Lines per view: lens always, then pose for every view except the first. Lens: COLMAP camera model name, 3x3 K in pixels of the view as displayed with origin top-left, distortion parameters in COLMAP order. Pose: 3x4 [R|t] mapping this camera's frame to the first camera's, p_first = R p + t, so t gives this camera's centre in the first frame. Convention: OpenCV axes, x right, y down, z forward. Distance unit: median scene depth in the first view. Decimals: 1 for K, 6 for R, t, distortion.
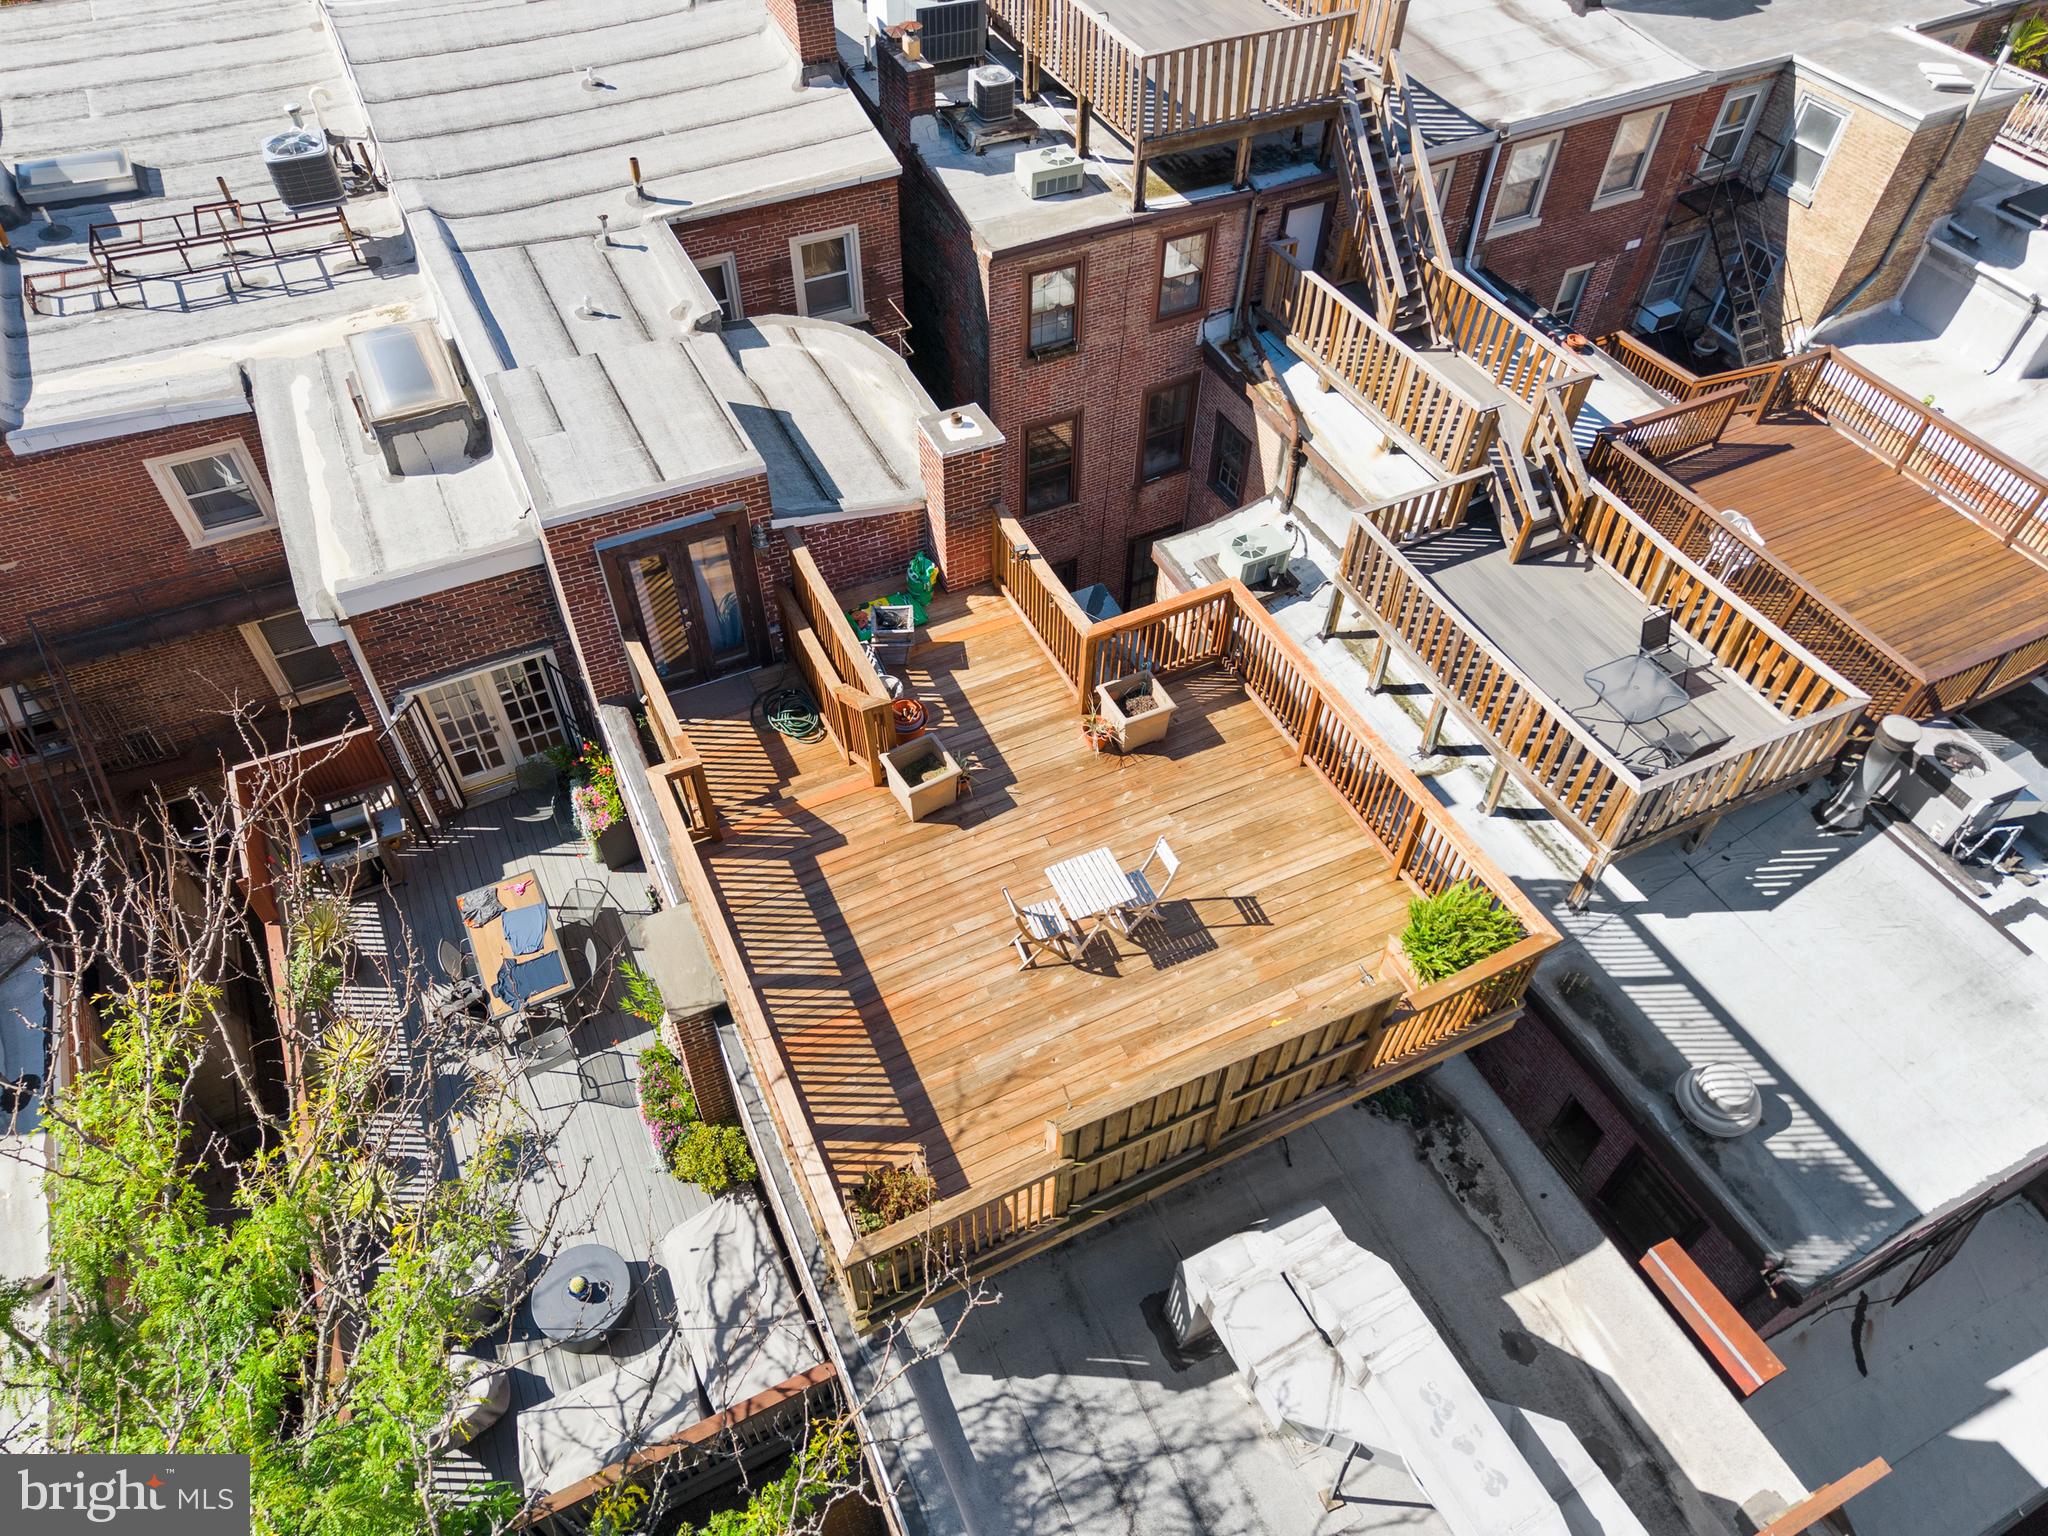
lens RADIAL K [[1377.1, 0, 1024.0], [0, 1377.1, 768.0], [0, 0, 1]] dist [0.046978, -0.014895]
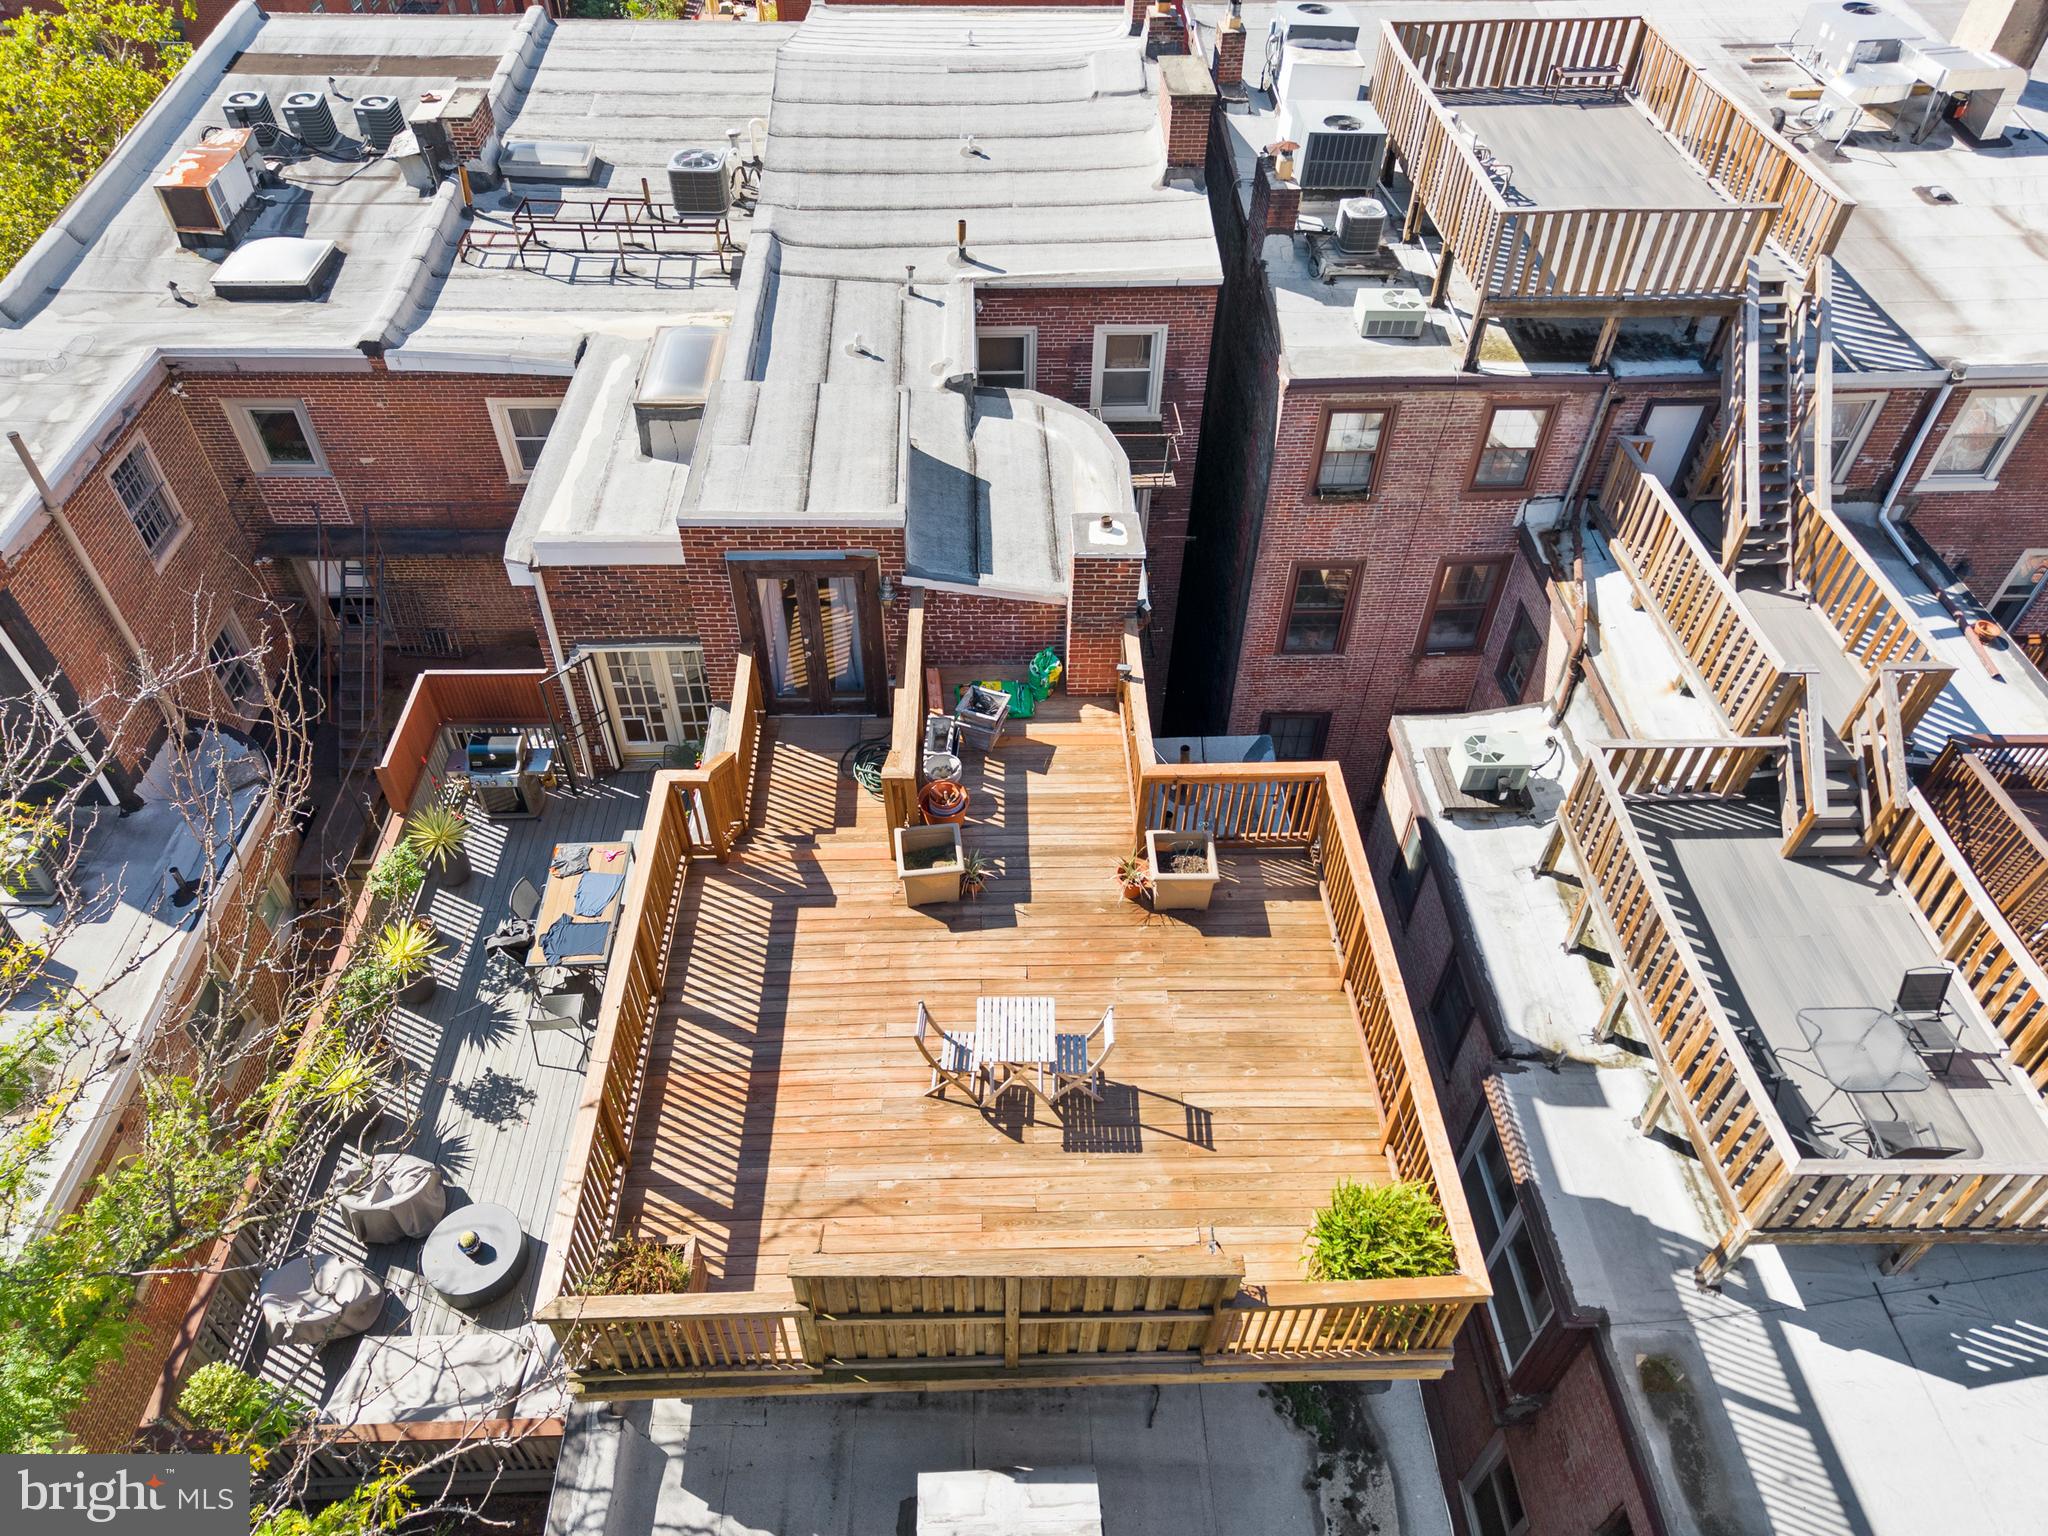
lens RADIAL K [[1377.1, 0, 1024.0], [0, 1377.1, 768.0], [0, 0, 1]] dist [0.046978, -0.014895]
pose [[0.911488, 0.288167, -0.293513, 0.171973], [-0.308743, 0.950809, -0.025293, -0.037596], [0.271786, 0.113674, 0.955620, 0.070764]]
